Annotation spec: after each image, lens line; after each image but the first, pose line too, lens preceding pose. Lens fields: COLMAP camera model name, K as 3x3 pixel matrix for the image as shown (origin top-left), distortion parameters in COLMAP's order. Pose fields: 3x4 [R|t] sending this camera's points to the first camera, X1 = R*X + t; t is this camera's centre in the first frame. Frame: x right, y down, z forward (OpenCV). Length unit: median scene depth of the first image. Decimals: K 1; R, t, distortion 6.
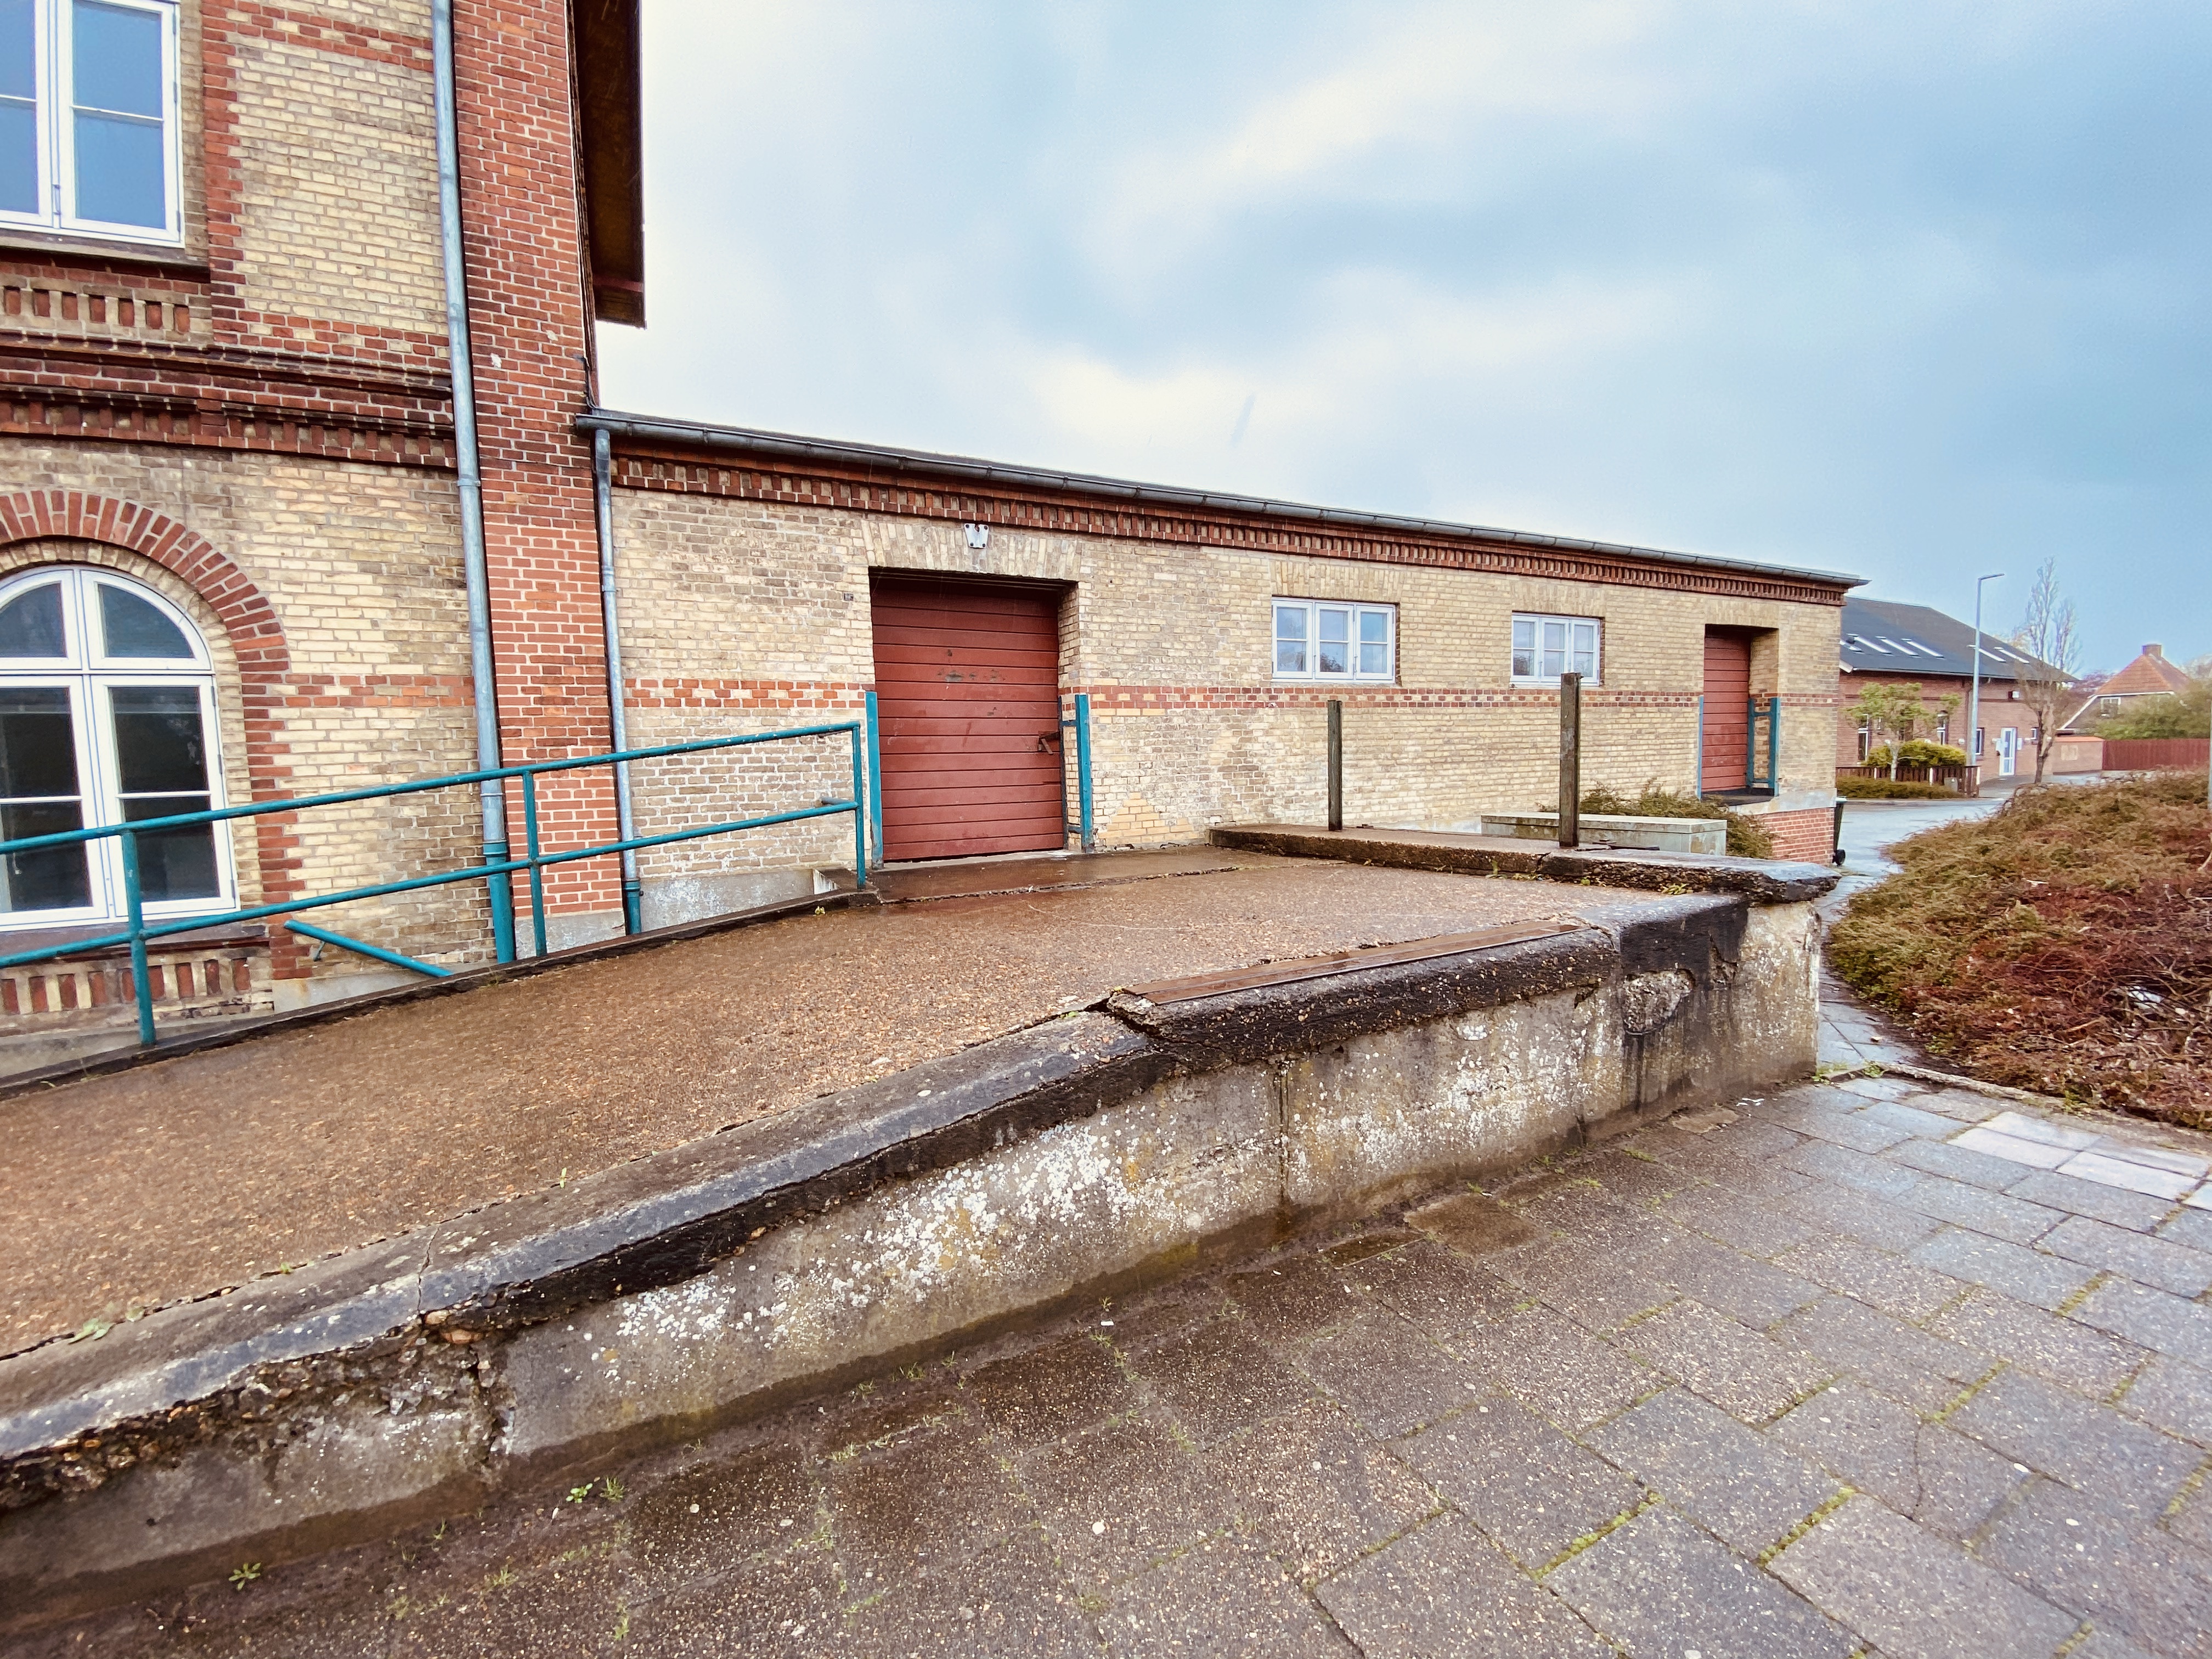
lens RADIAL K [[891.4, 0, 1107.9], [0, 891.4, 835.6], [0, 0, 1]] dist [0.019876, -0.021712]
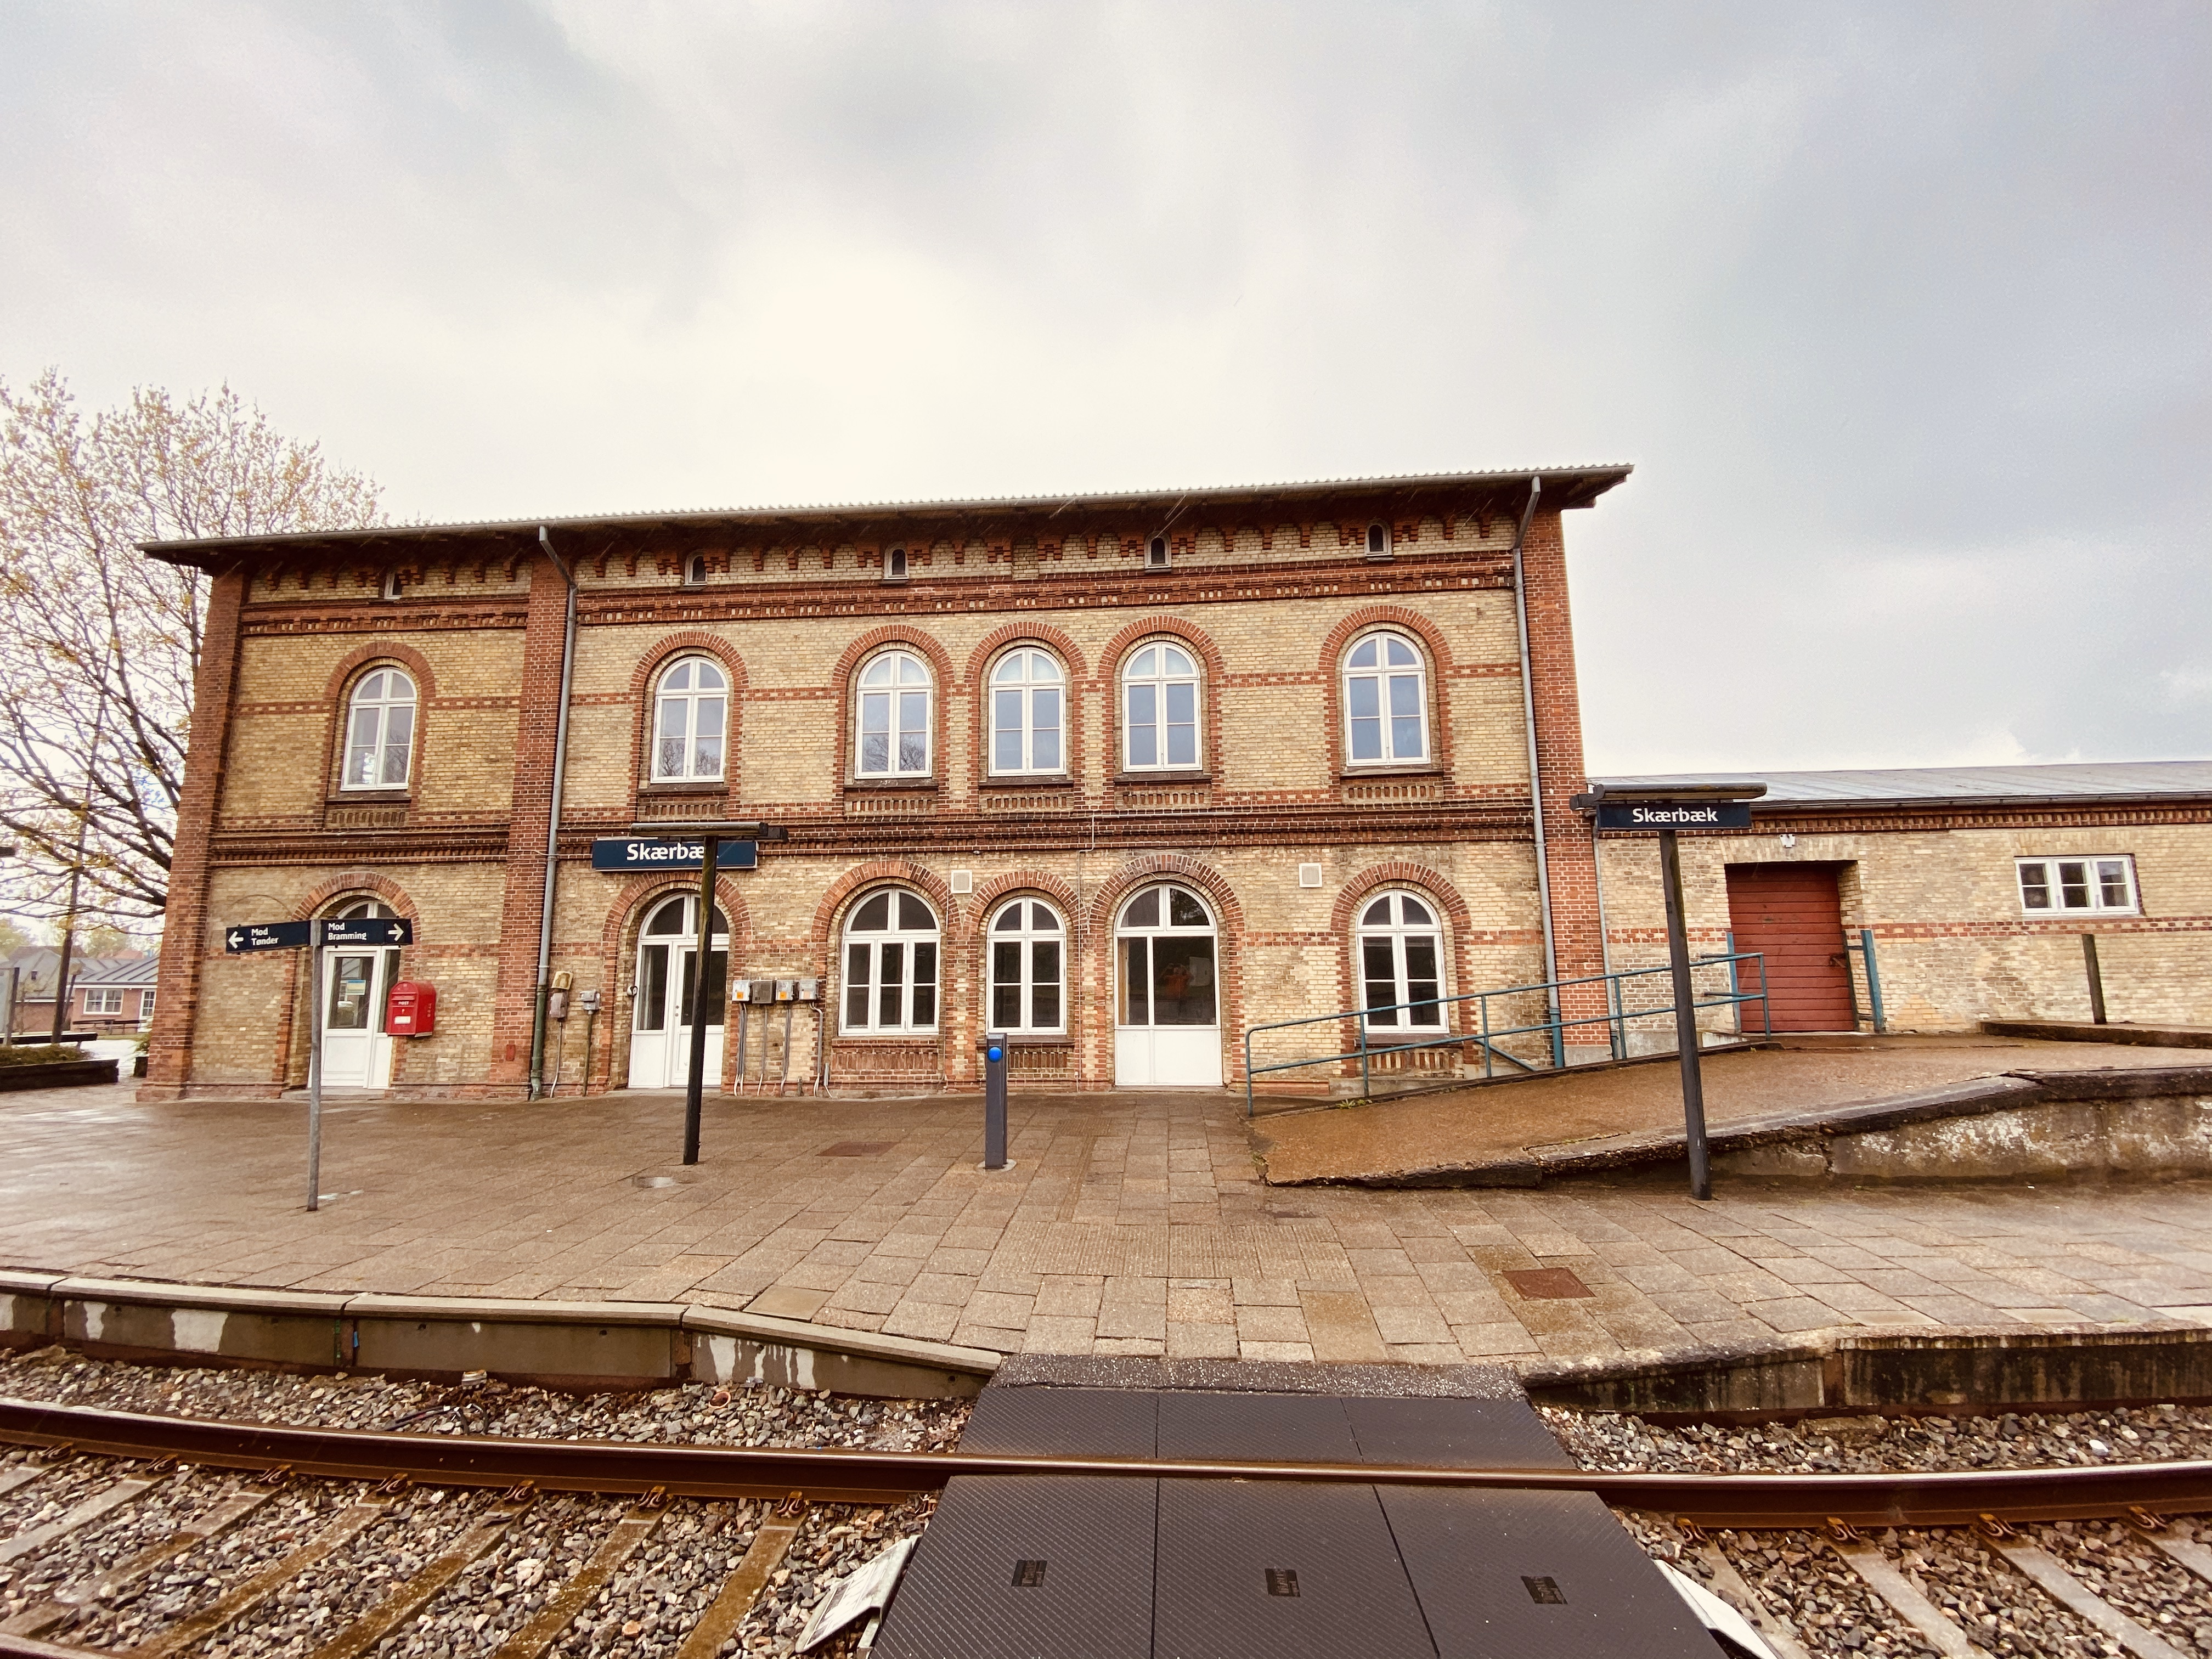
lens RADIAL K [[891.4, 0, 1107.9], [0, 891.4, 835.6], [0, 0, 1]] dist [0.019876, -0.021712]
pose [[0.847062, -0.060392, -0.528052, -0.365286], [-0.054793, 0.978307, -0.199781, 0.076435], [0.528662, 0.198161, 0.825378, -1.186971]]
